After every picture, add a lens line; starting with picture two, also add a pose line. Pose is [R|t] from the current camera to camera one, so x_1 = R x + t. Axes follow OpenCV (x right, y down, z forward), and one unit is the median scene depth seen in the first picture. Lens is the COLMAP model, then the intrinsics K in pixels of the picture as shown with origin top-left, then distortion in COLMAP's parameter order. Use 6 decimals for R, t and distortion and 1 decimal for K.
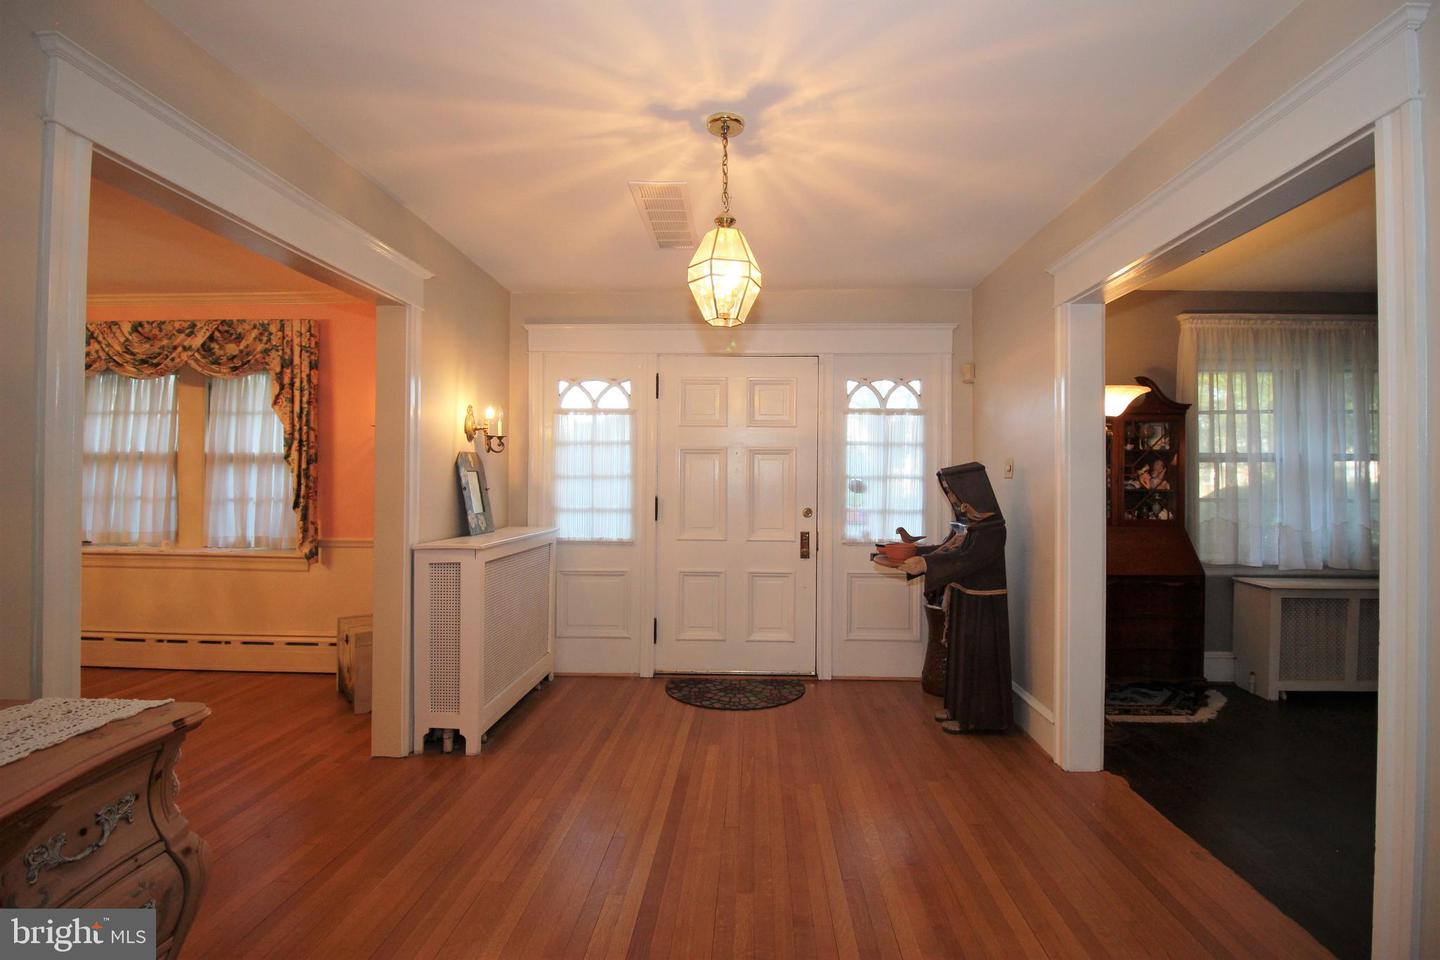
lens RADIAL K [[666.5, 0, 722.4], [0, 666.5, 475.3], [0, 0, 1]] dist [-0.011659, -0.004301]
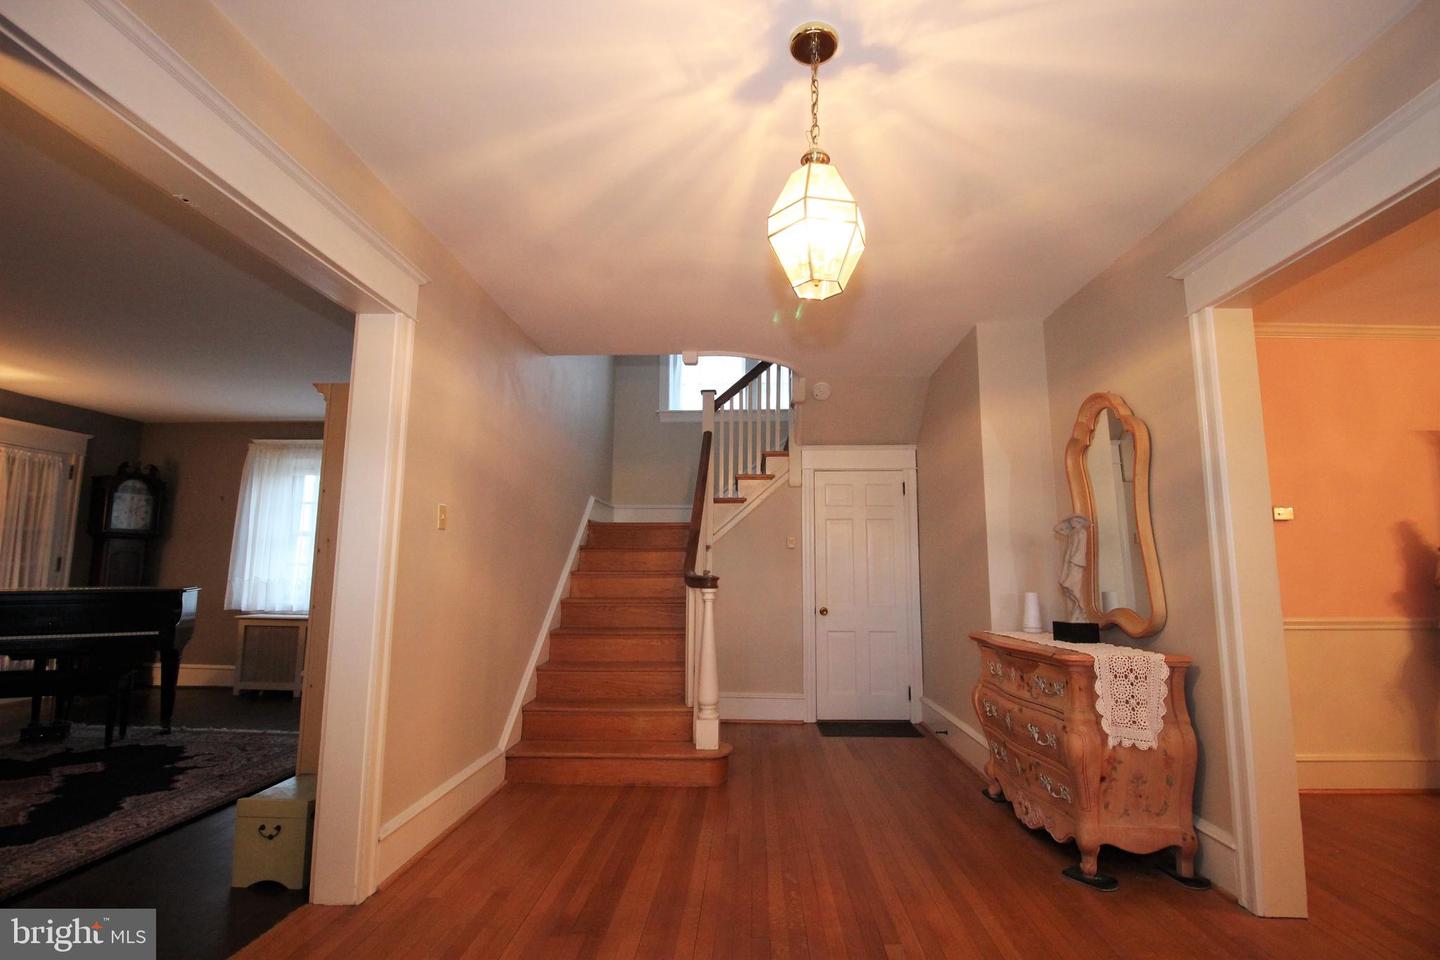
lens RADIAL K [[666.5, 0, 723.1], [0, 666.5, 482.0], [0, 0, 1]] dist [-0.011659, -0.004301]
pose [[-0.999905, -0.013716, -0.001007, 0.058380], [-0.013465, 0.991220, -0.131538, 0.043718], [0.002802, -0.131512, -0.991311, 0.954302]]
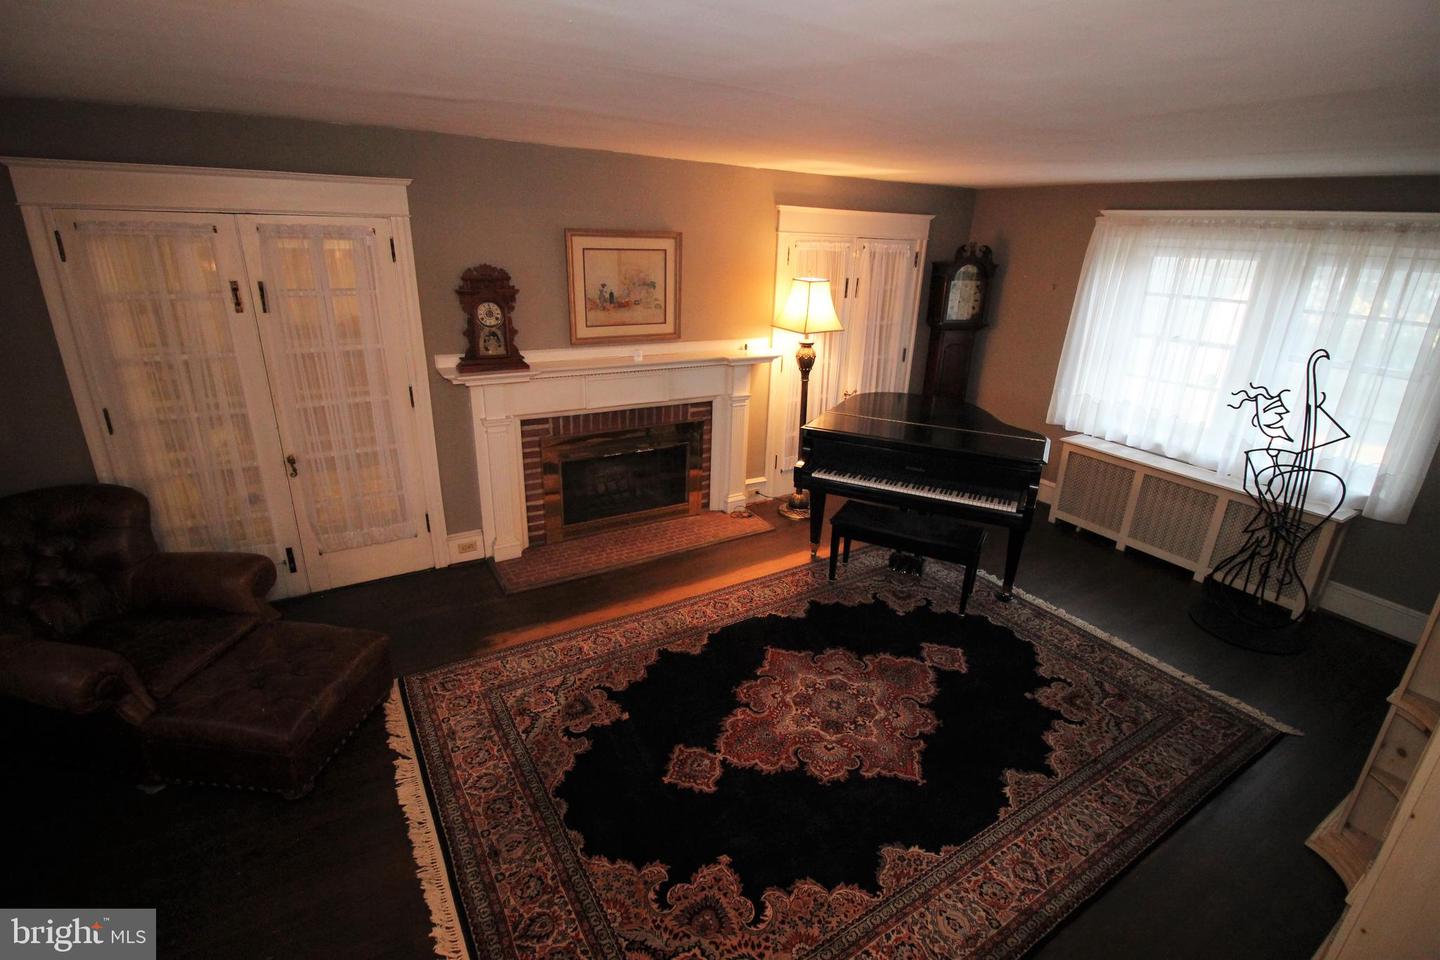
lens RADIAL K [[666.5, 0, 734.7], [0, 666.5, 479.8], [0, 0, 1]] dist [-0.011659, -0.004301]
pose [[-0.568165, -0.304553, 0.764484, 0.505965], [-0.042916, 0.938698, 0.342060, -0.180087], [-0.821795, 0.161538, -0.546406, 0.670125]]
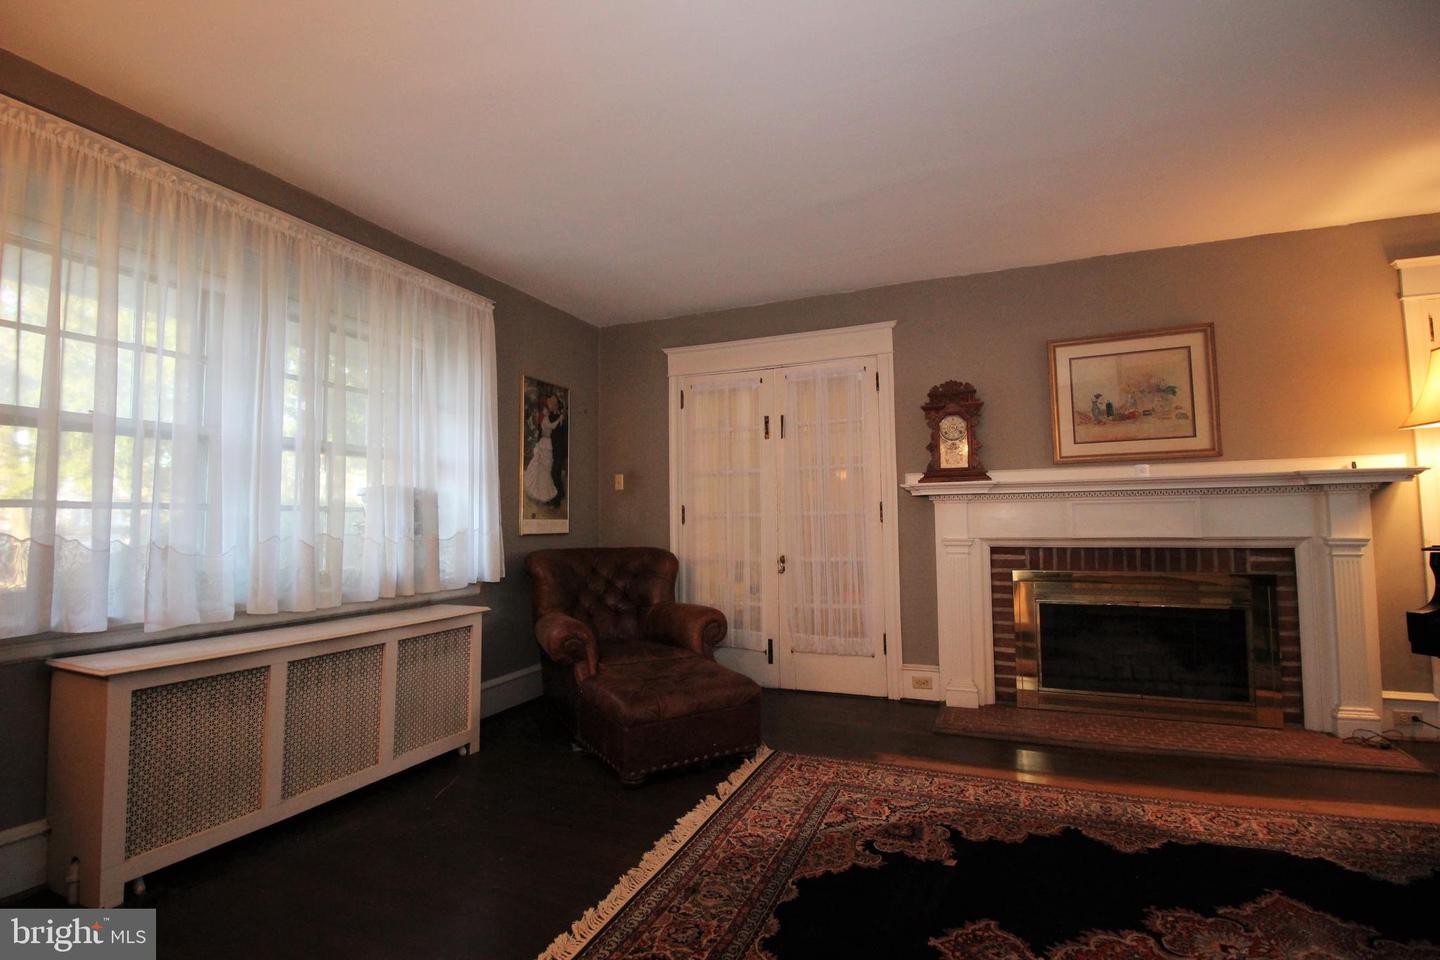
lens RADIAL K [[666.5, 0, 729.0], [0, 666.5, 478.4], [0, 0, 1]] dist [-0.011659, -0.004301]
pose [[0.343956, 0.055481, 0.937345, 0.508780], [0.009513, 0.997996, -0.062561, 0.059458], [-0.938938, 0.030436, 0.342739, 0.386195]]
